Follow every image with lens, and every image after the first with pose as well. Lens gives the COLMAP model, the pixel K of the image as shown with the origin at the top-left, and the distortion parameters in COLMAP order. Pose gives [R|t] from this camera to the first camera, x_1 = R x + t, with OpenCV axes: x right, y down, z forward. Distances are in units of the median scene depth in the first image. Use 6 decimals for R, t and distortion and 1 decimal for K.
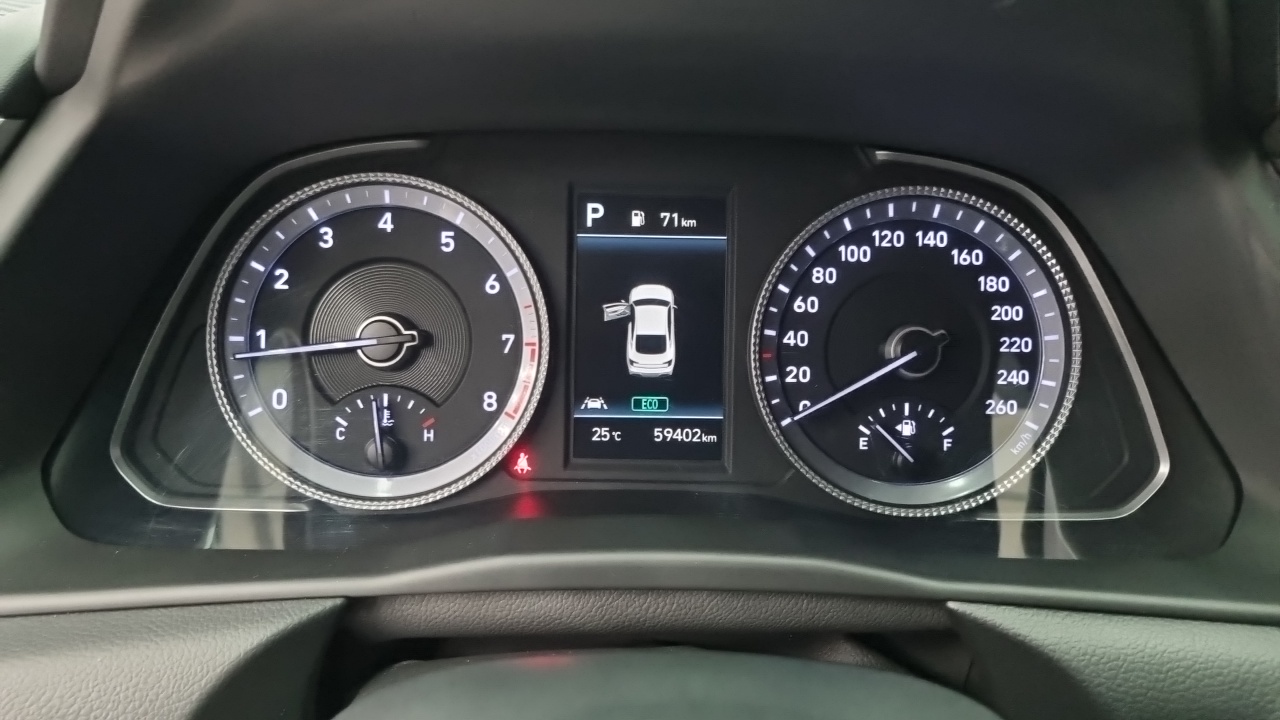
lens RADIAL K [[996.8, 0, 637.1], [0, 996.8, 347.4], [0, 0, 1]] dist [0.033918, -0.020389]
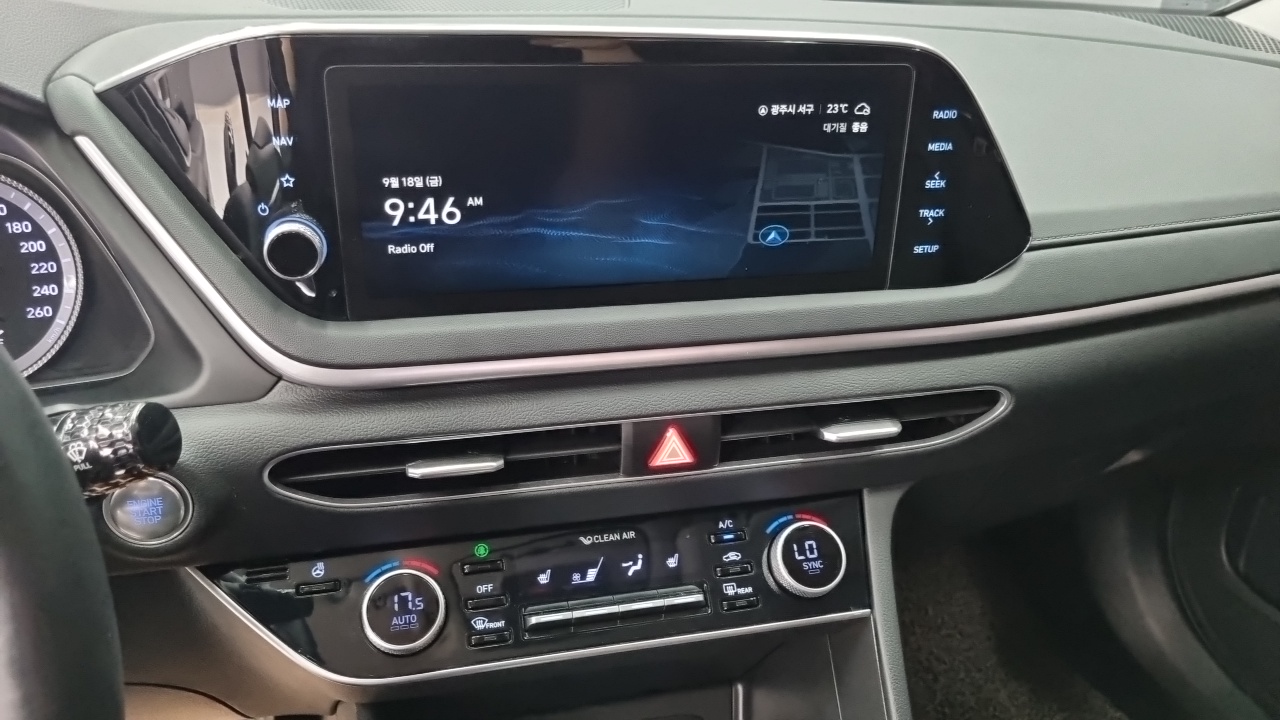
lens RADIAL K [[996.8, 0, 653.1], [0, 996.8, 349.8], [0, 0, 1]] dist [0.033918, -0.020389]
pose [[0.935099, -0.140057, 0.325538, 0.717401], [0.130293, 0.990126, 0.051721, 0.155205], [-0.329567, -0.005949, 0.944113, -0.666918]]
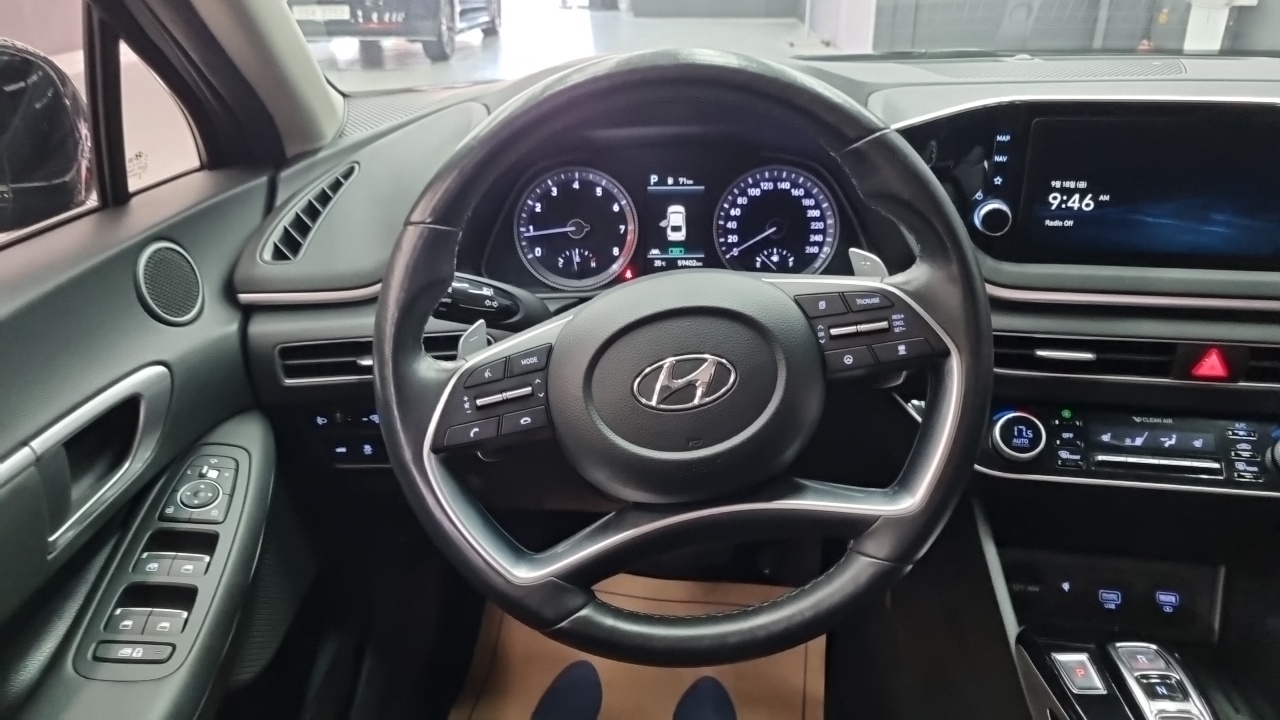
lens RADIAL K [[996.8, 0, 623.0], [0, 996.8, 353.6], [0, 0, 1]] dist [0.033918, -0.020389]
pose [[0.997165, -0.016404, -0.073440, 0.061633], [0.016385, 0.999865, -0.000865, 0.326471], [0.073444, -0.000340, 0.997299, -1.633066]]
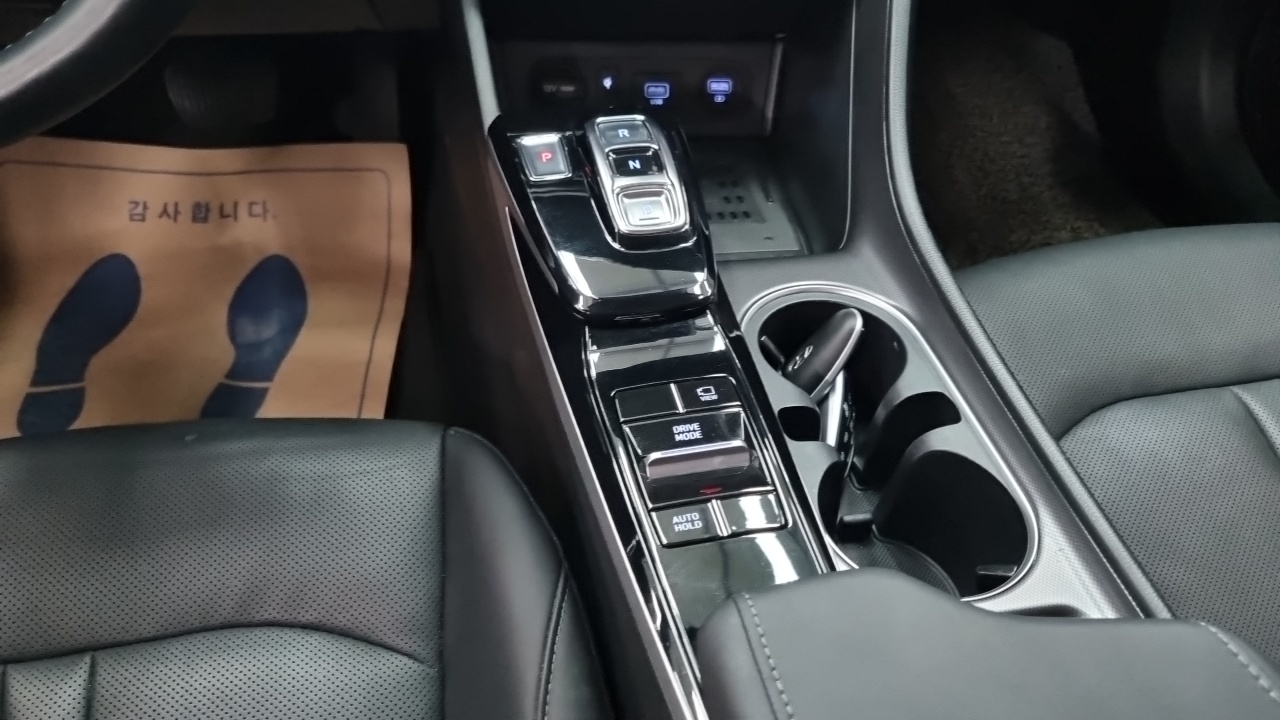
lens RADIAL K [[996.8, 0, 636.8], [0, 996.8, 359.7], [0, 0, 1]] dist [0.033918, -0.020389]
pose [[0.980545, -0.124163, 0.152036, 0.671914], [0.057177, 0.921607, 0.383890, 0.677634], [-0.187782, -0.367728, 0.910776, -1.114210]]
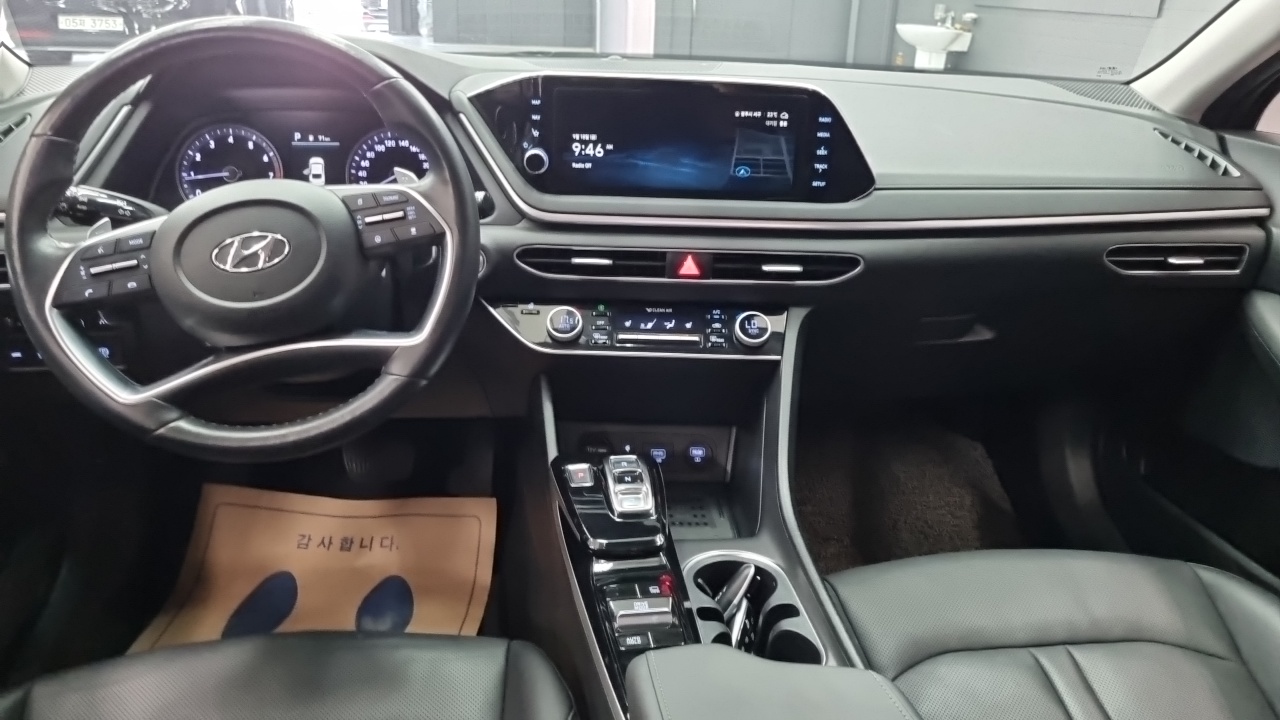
lens RADIAL K [[996.8, 0, 639.6], [0, 996.8, 348.6], [0, 0, 1]] dist [0.033918, -0.020389]
pose [[0.991902, -0.039031, 0.120862, 0.647214], [0.042802, 0.998669, -0.028767, 0.704268], [-0.119579, 0.033707, 0.992252, -2.375501]]
